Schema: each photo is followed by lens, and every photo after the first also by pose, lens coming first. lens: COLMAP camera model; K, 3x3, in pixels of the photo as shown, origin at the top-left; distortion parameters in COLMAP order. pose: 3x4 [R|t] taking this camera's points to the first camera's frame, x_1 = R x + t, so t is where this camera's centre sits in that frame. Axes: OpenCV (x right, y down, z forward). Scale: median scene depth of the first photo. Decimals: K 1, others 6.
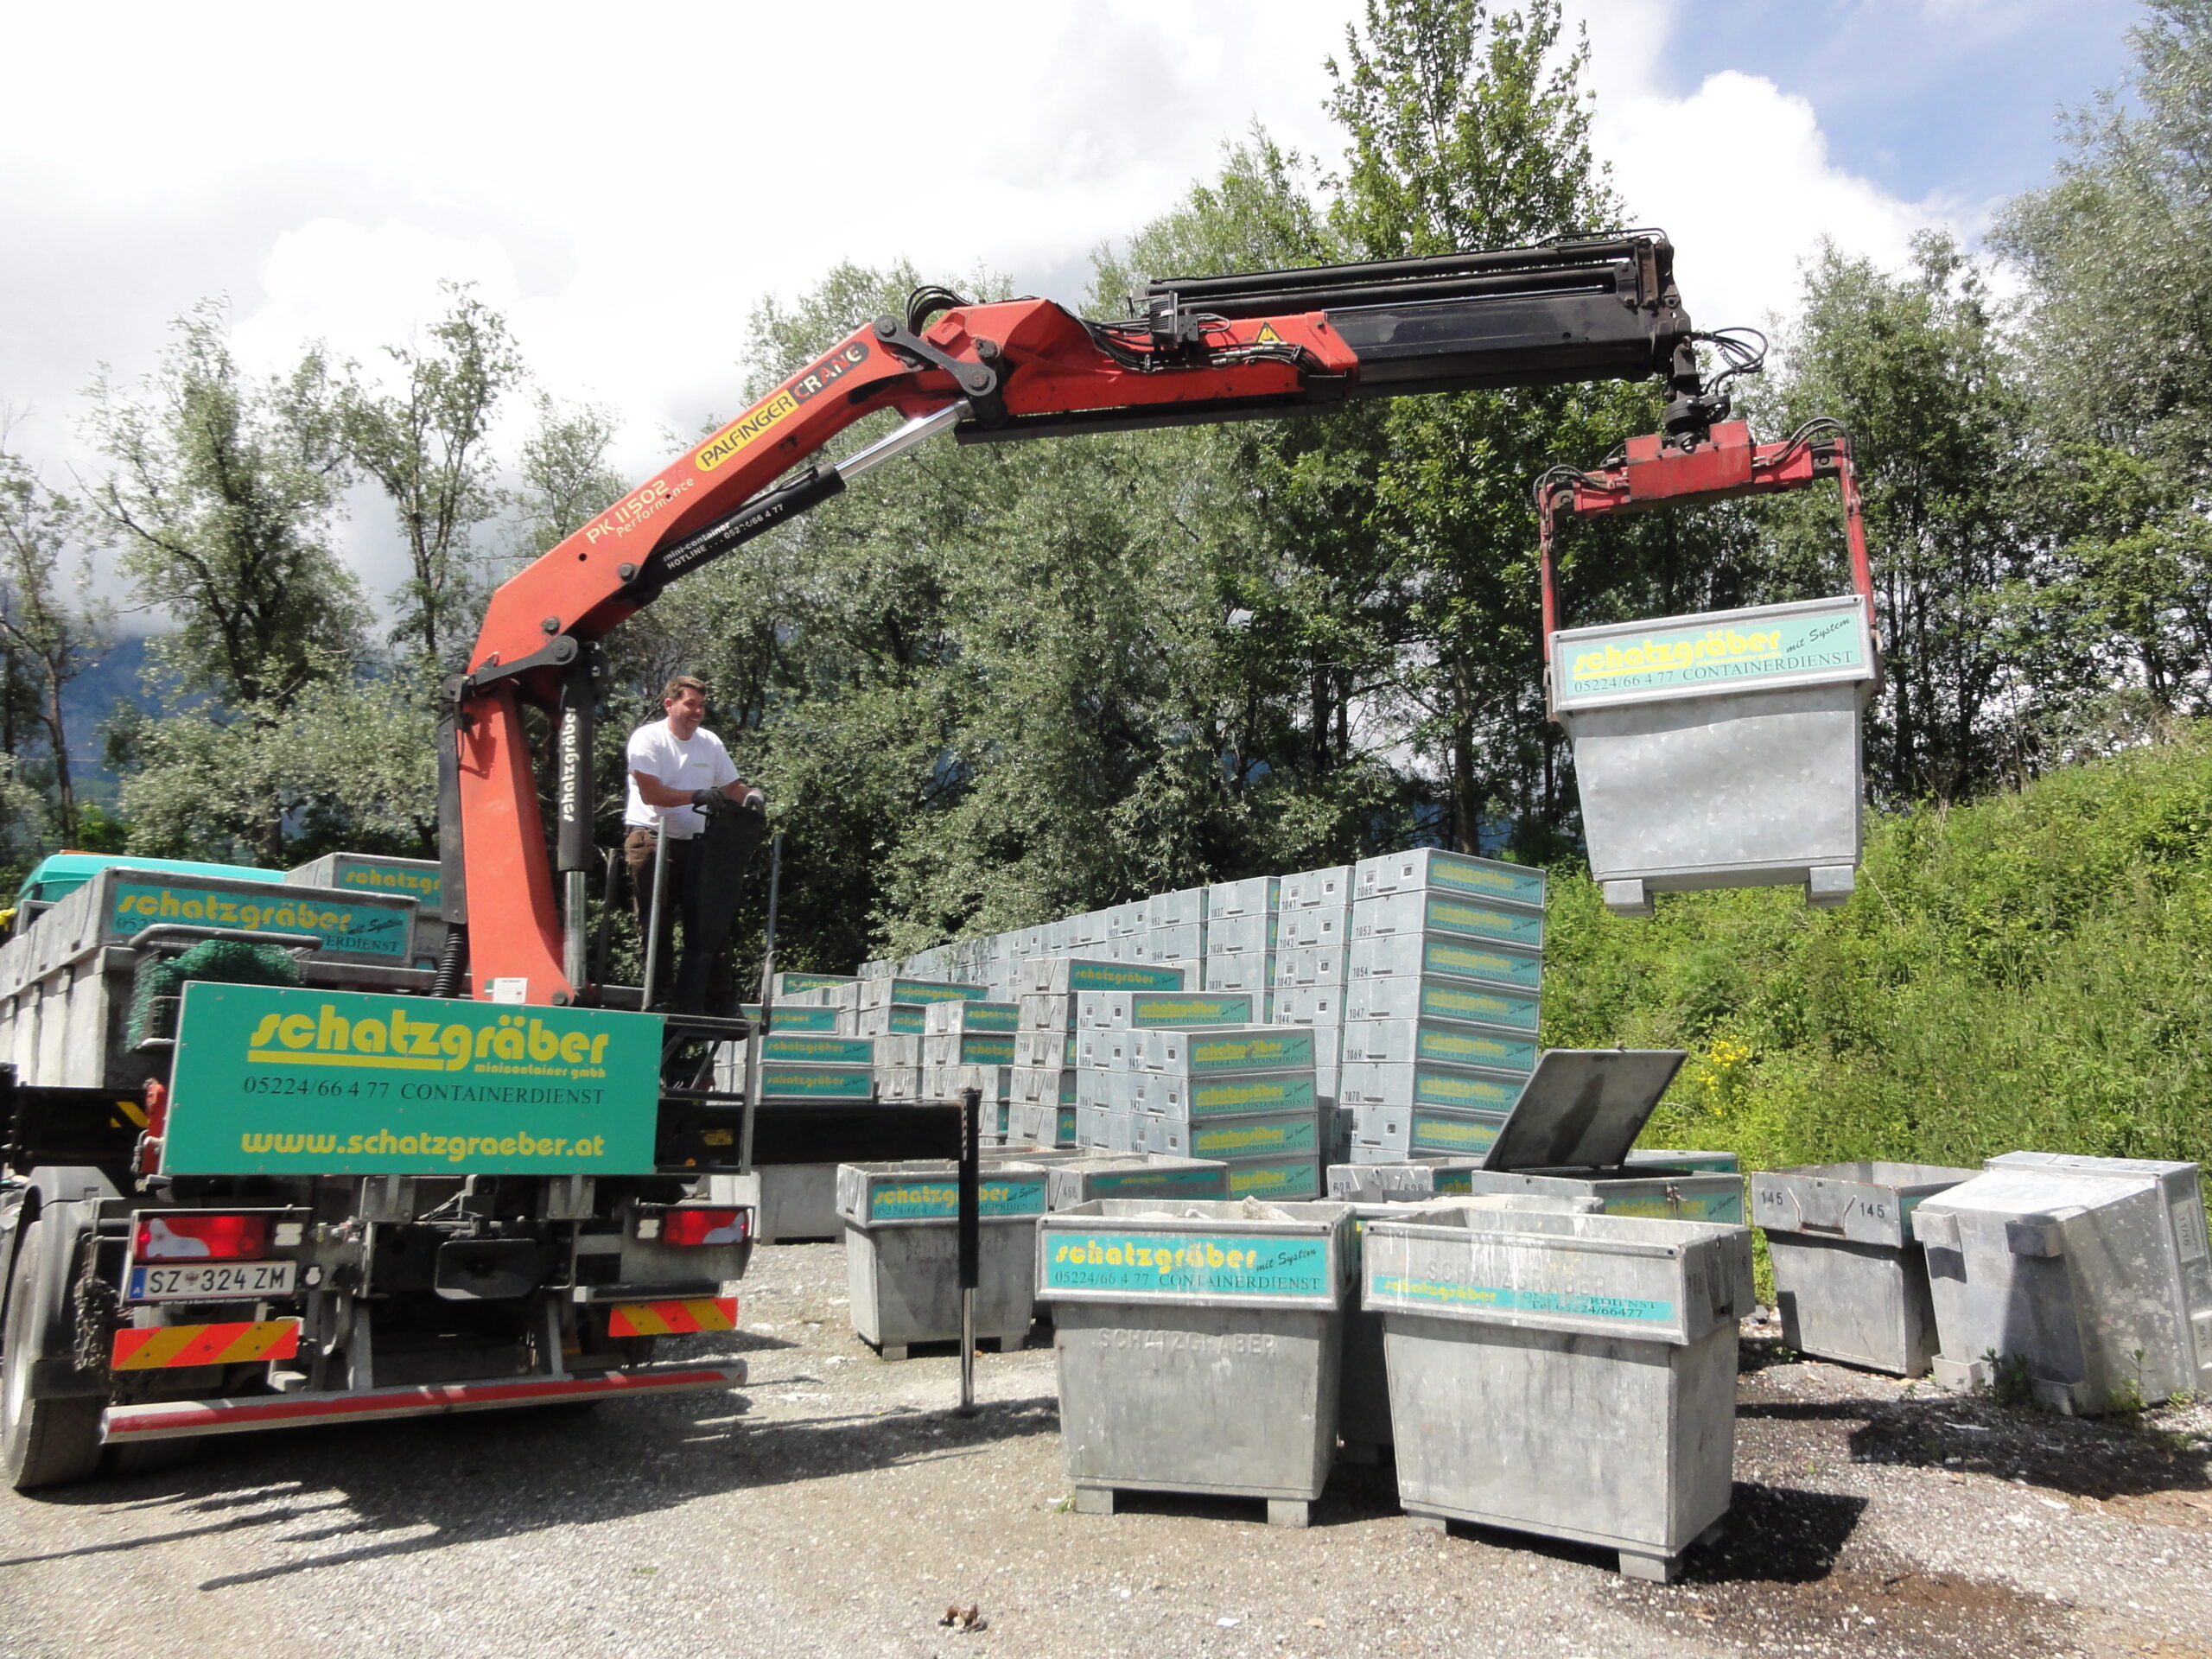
lens RADIAL K [[1508.3, 0, 1106.0], [0, 1508.3, 829.5], [0, 0, 1]] dist [-0.005094, -0.000531]
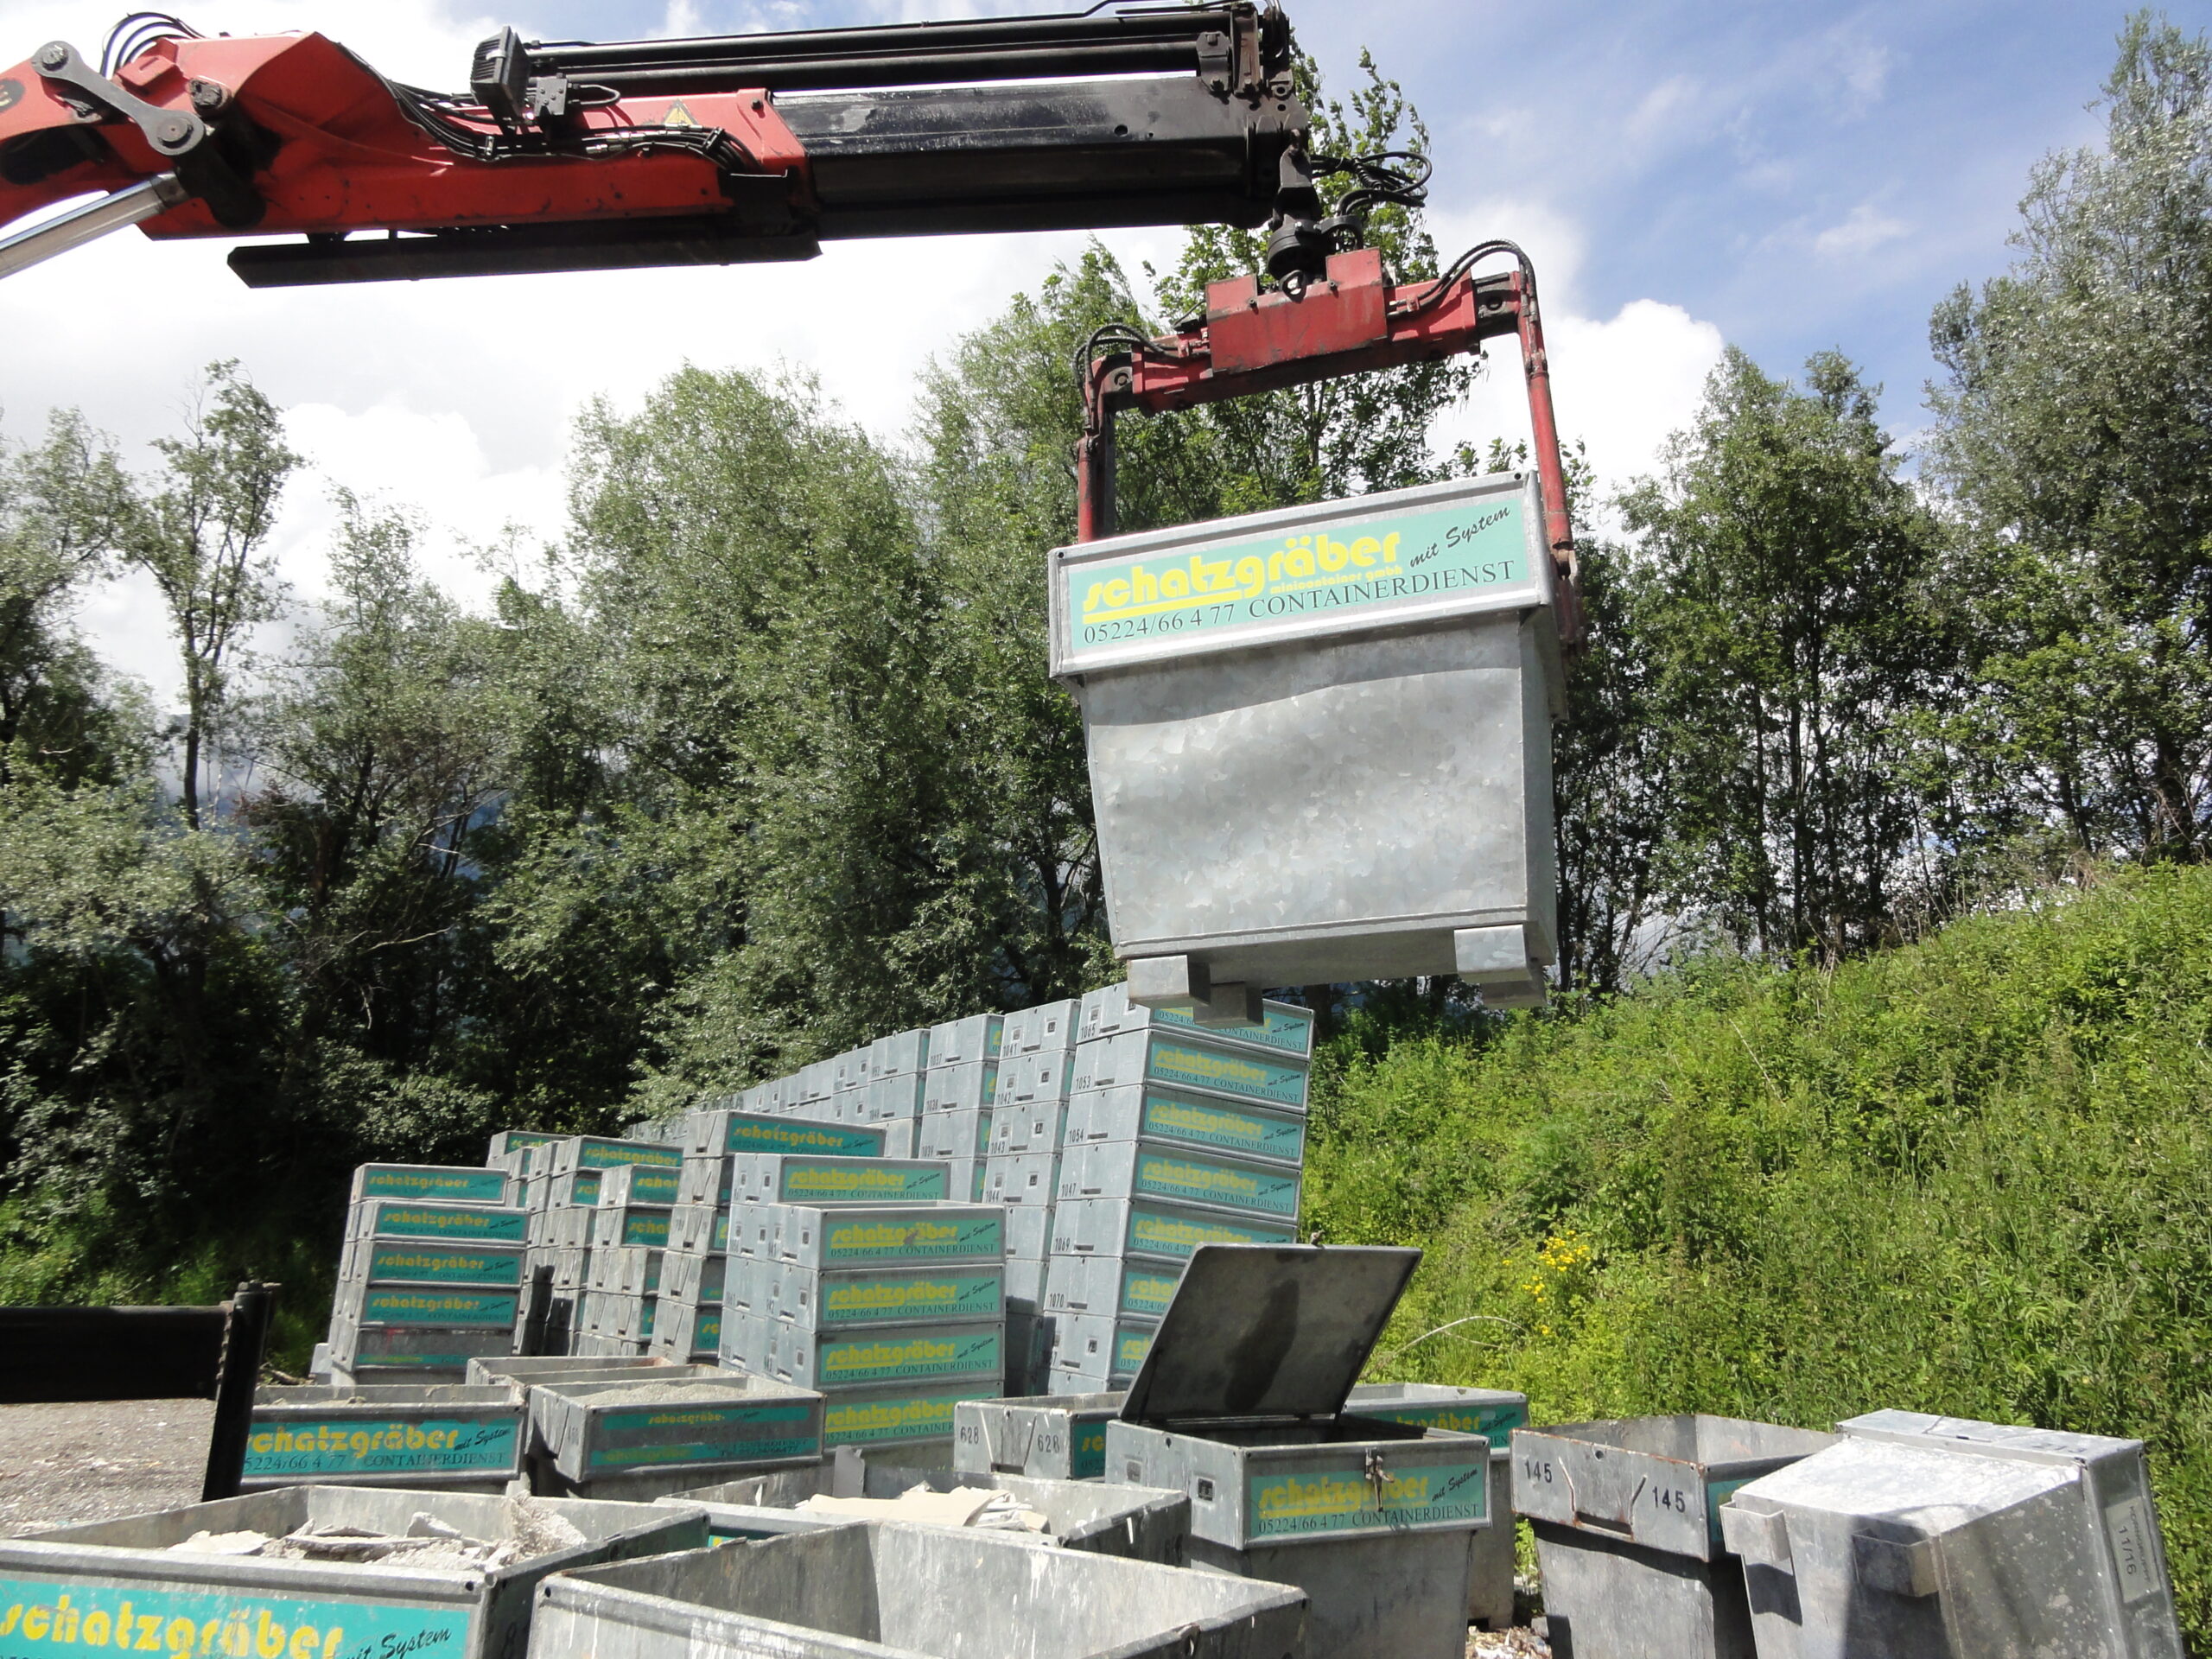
lens RADIAL K [[1503.4, 0, 1106.0], [0, 1503.4, 829.5], [0, 0, 1]] dist [0.000133, 0.000902]
pose [[0.999243, 0.029539, 0.025306, 0.154094], [-0.026344, 0.992612, -0.118439, 0.028011], [-0.028618, 0.117683, 0.992639, 0.203011]]
